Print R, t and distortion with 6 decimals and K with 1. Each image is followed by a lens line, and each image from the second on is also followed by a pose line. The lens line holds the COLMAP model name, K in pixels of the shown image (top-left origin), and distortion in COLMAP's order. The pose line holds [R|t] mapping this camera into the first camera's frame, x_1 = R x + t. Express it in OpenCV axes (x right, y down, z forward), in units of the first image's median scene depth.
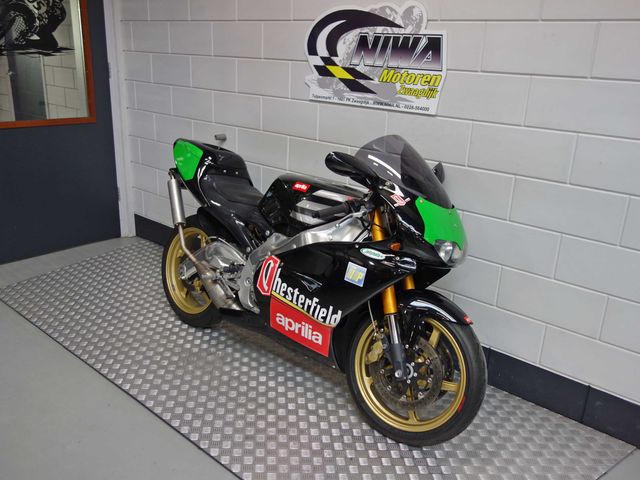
lens RADIAL K [[561.5, 0, 320.0], [0, 561.5, 240.0], [0, 0, 1]] dist [0.003625, 0.002777]
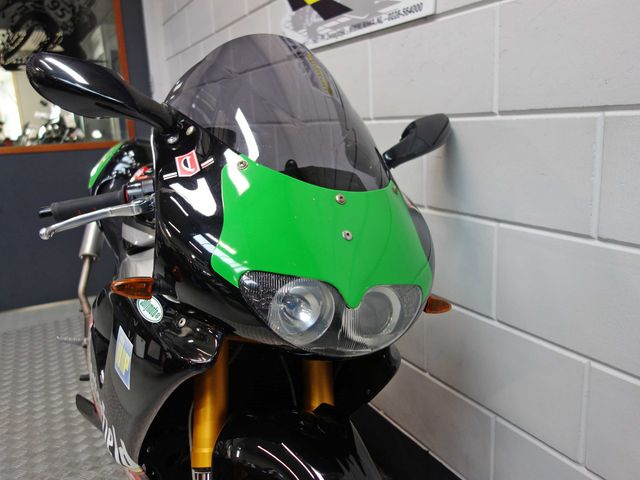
lens RADIAL K [[561.5, 0, 320.0], [0, 561.5, 240.0], [0, 0, 1]] dist [0.003625, 0.002777]
pose [[0.921060, -0.002956, -0.389410, 0.287568], [-0.040539, 0.993810, -0.103430, 0.010677], [0.387305, 0.111052, 0.915239, 0.547754]]
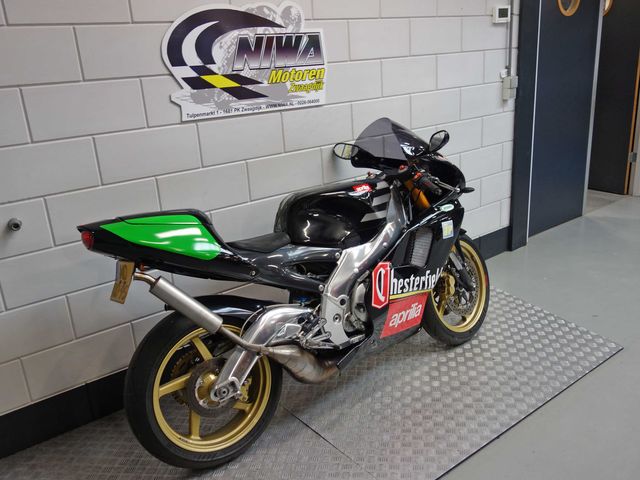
lens RADIAL K [[561.5, 0, 320.0], [0, 561.5, 240.0], [0, 0, 1]] dist [0.003625, 0.002777]
pose [[0.192172, -0.361127, 0.912501, -0.881231], [0.375364, 0.886174, 0.271657, -0.280248], [-0.906737, 0.290315, 0.305852, 0.720326]]
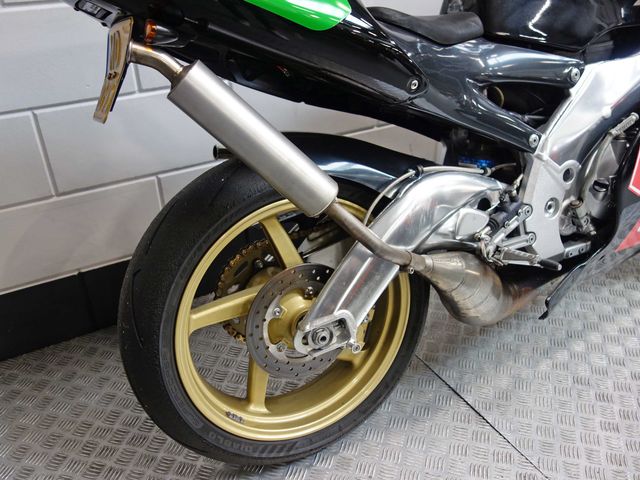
lens RADIAL K [[561.5, 0, 320.0], [0, 561.5, 240.0], [0, 0, 1]] dist [0.003625, 0.002777]
pose [[0.330385, -0.523661, 0.785255, -0.536023], [0.331159, 0.843396, 0.423103, -0.145631], [-0.883843, 0.120258, 0.452061, 0.962424]]
